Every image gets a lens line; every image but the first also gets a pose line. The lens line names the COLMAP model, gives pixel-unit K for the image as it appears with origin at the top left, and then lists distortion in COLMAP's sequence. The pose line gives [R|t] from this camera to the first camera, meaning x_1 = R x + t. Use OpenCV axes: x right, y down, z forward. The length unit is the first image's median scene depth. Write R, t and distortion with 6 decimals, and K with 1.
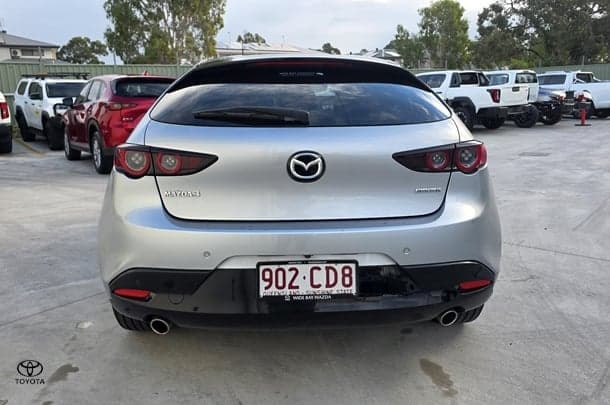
lens RADIAL K [[508.5, 0, 306.4], [0, 508.5, 189.0], [0, 0, 1]] dist [0.050005, -0.004927]
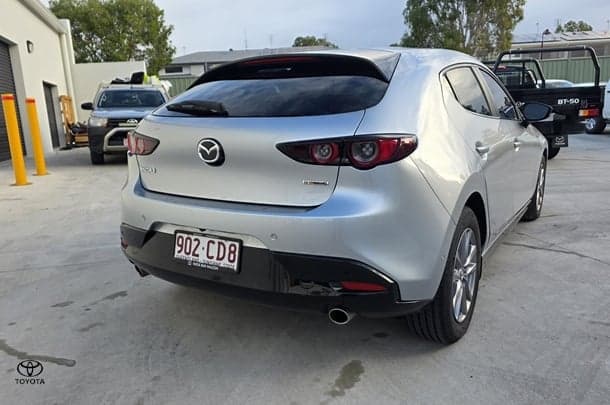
lens RADIAL K [[508.5, 0, 306.4], [0, 508.5, 189.0], [0, 0, 1]] dist [0.050005, -0.004927]
pose [[0.820886, 0.083986, -0.564882, 0.748163], [-0.084066, 0.996123, 0.025938, -0.008037], [0.564870, 0.026195, 0.824764, 0.160680]]
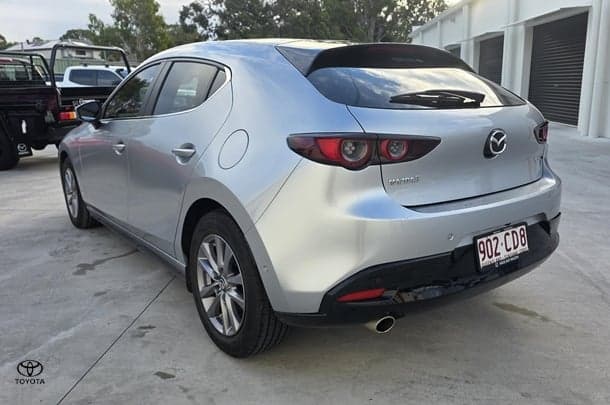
lens RADIAL K [[508.5, 0, 306.4], [0, 508.5, 189.0], [0, 0, 1]] dist [0.050005, -0.004927]
pose [[0.812671, -0.110987, 0.572055, -0.877131], [0.107135, 0.993418, 0.040539, -0.031272], [-0.572789, 0.028342, 0.819213, 0.298573]]
